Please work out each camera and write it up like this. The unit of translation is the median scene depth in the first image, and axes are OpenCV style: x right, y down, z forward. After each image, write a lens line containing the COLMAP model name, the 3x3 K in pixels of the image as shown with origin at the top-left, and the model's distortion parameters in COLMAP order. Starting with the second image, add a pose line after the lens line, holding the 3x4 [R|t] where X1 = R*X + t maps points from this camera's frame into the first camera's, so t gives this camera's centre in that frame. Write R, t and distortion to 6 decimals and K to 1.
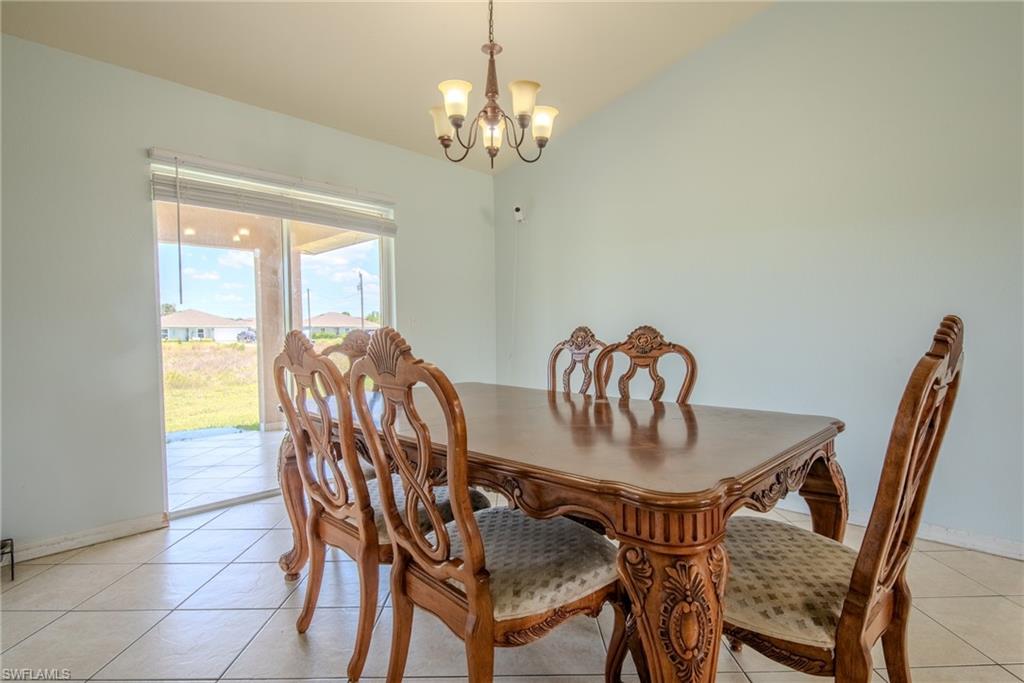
lens RADIAL K [[511.4, 0, 515.1], [0, 511.4, 349.1], [0, 0, 1]] dist [-0.005870, -0.000702]
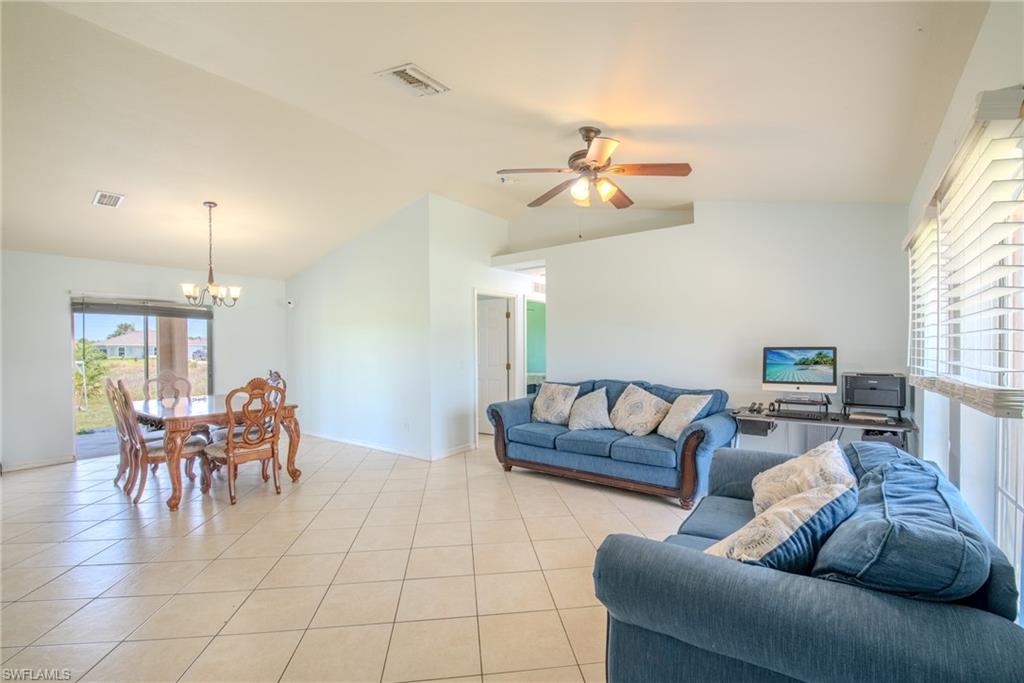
lens RADIAL K [[451.3, 0, 525.6], [0, 451.3, 354.6], [0, 0, 1]] dist [-0.012167, -0.002615]
pose [[0.992095, 0.000878, 0.125488, 0.985613], [0.001572, 0.999810, -0.019425, -0.070066], [-0.125481, 0.019468, 0.991905, -1.130776]]
